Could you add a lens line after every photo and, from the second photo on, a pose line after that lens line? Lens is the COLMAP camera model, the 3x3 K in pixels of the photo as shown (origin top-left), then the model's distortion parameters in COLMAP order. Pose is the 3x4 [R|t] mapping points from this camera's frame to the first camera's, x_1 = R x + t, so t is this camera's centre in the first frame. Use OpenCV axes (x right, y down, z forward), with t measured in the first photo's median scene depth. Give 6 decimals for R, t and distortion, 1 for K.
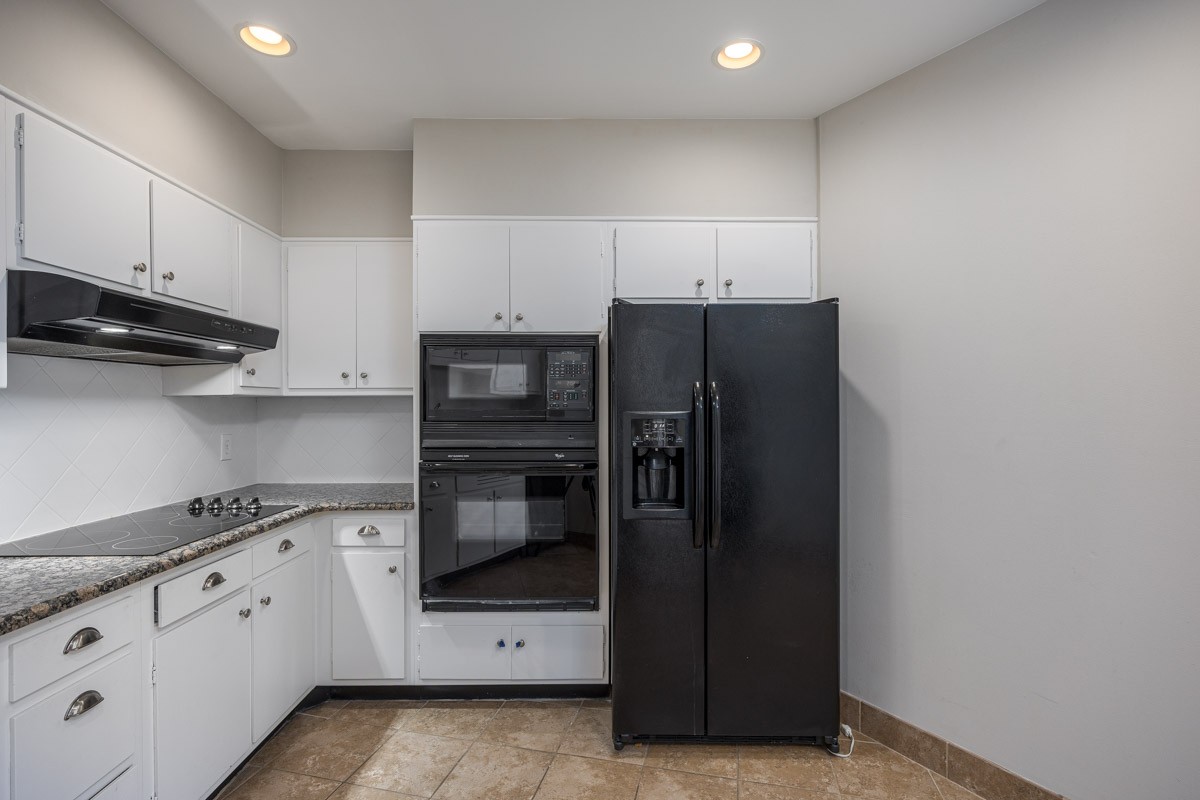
lens RADIAL K [[565.4, 0, 604.1], [0, 565.4, 400.1], [0, 0, 1]] dist [-0.011210, 0.002715]
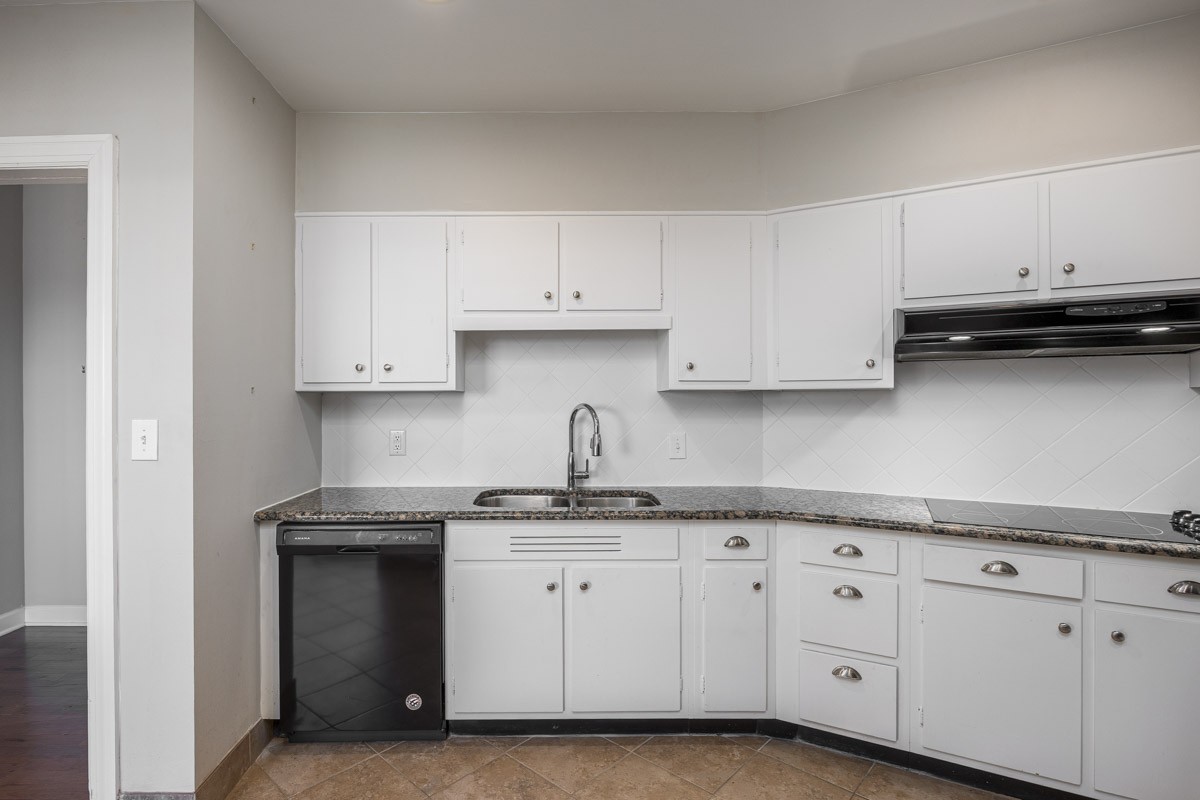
lens RADIAL K [[587.6, 0, 542.7], [0, 587.6, 396.0], [0, 0, 1]] dist [-0.006484, -0.000143]
pose [[-0.526331, -0.000559, -0.850280, 0.494574], [0.008827, 0.999942, -0.006121, 0.001733], [0.850234, -0.010727, -0.526295, 0.636263]]
